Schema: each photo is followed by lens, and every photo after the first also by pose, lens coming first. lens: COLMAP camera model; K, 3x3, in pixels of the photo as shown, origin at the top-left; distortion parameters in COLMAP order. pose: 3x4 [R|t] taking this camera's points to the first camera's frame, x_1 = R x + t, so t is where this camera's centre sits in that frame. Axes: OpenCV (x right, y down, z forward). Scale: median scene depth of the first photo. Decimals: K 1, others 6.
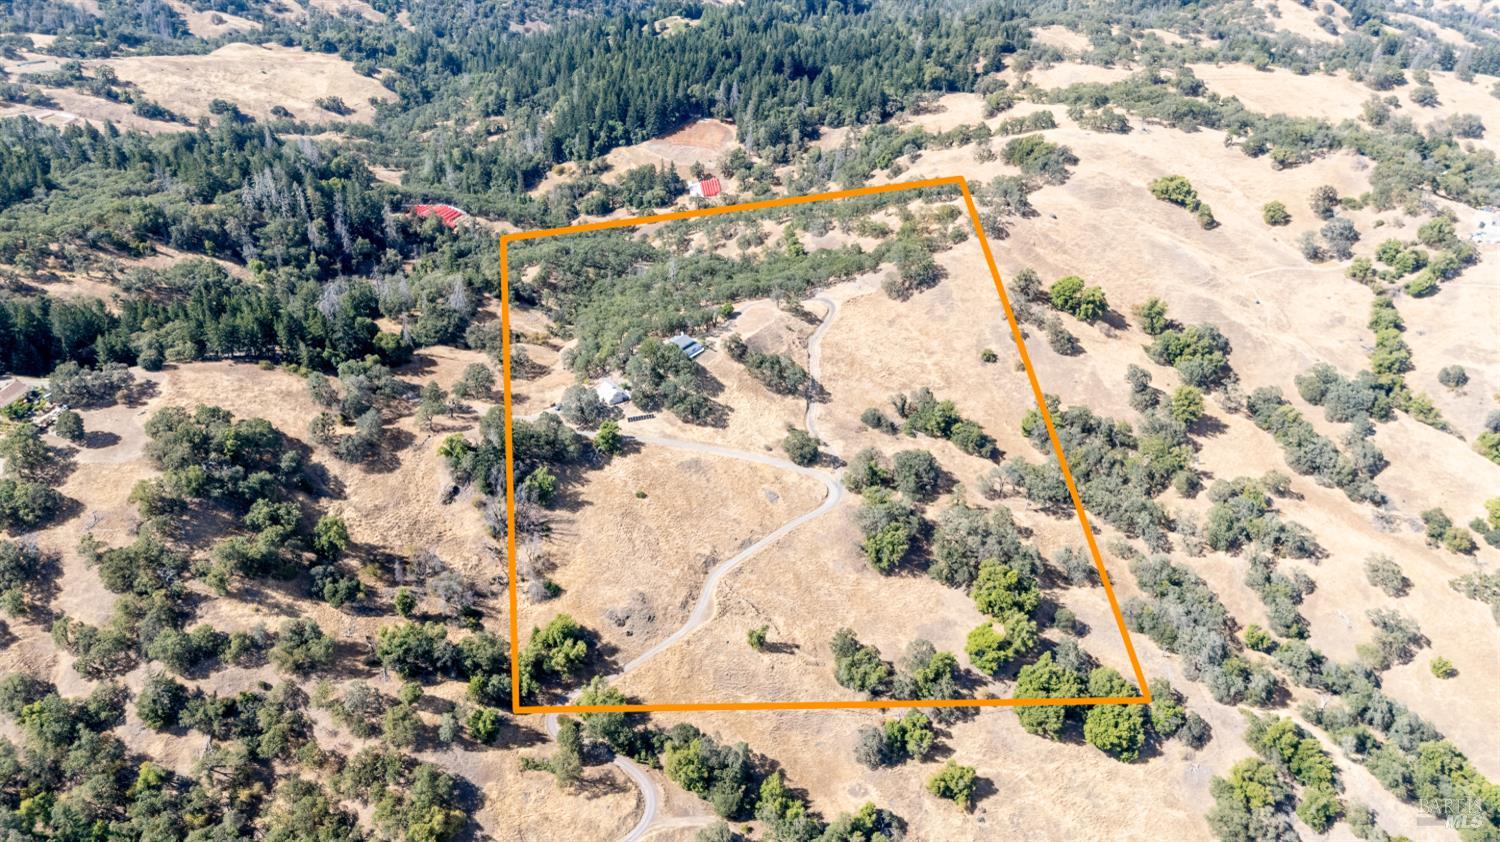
lens RADIAL K [[1123.4, 0, 753.2], [0, 1123.4, 420.1], [0, 0, 1]] dist [0.058046, -0.055174]
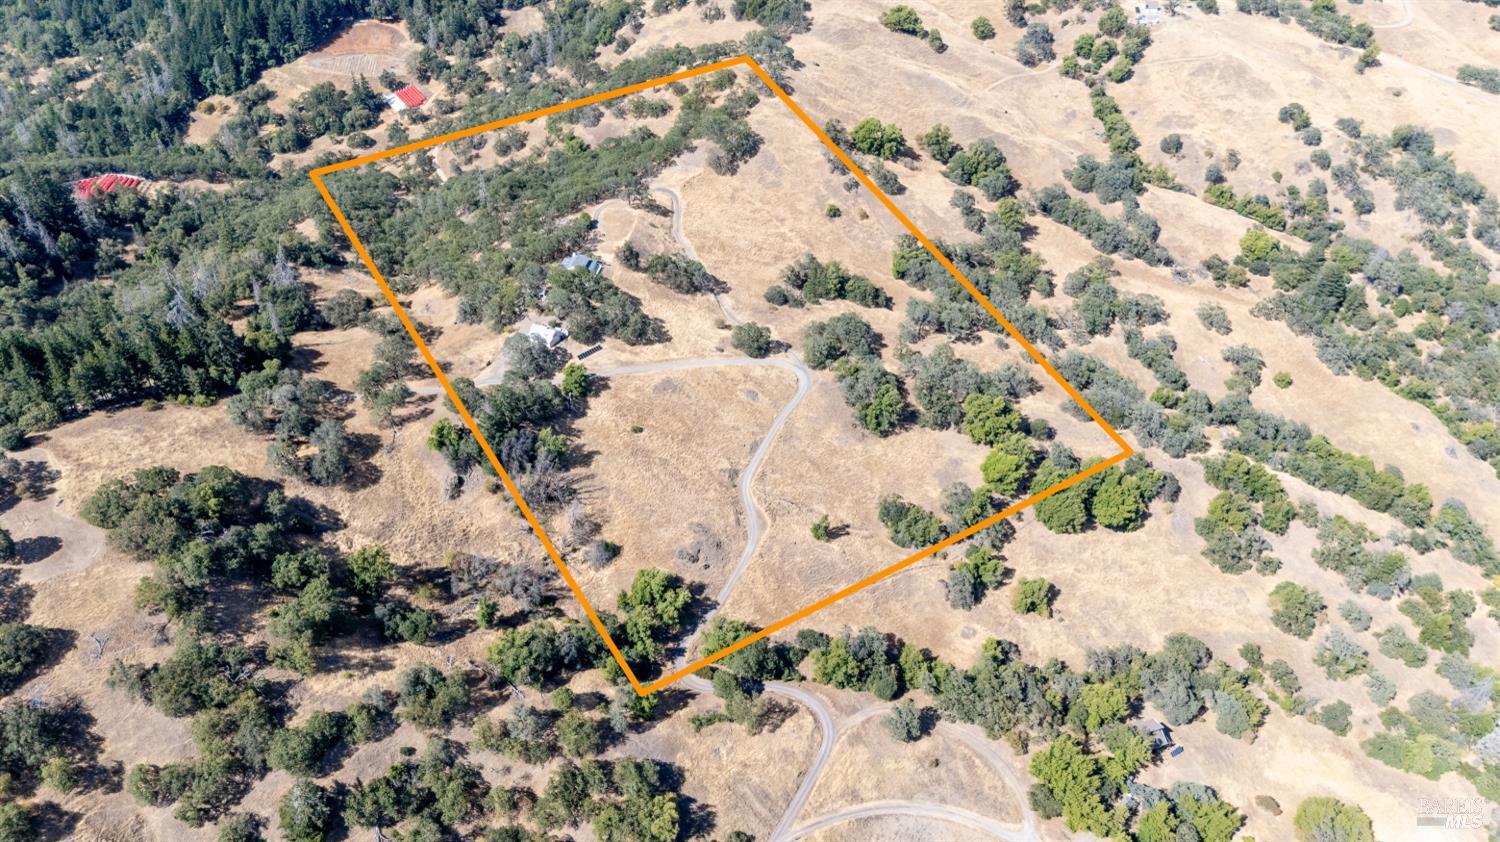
lens RADIAL K [[1123.4, 0, 757.4], [0, 1123.4, 421.1], [0, 0, 1]] dist [0.058046, -0.055174]
pose [[0.894923, -0.277318, 0.349582, -0.311989], [0.237206, 0.959224, 0.153697, -0.056411], [-0.377950, -0.054624, 0.924213, 0.084772]]
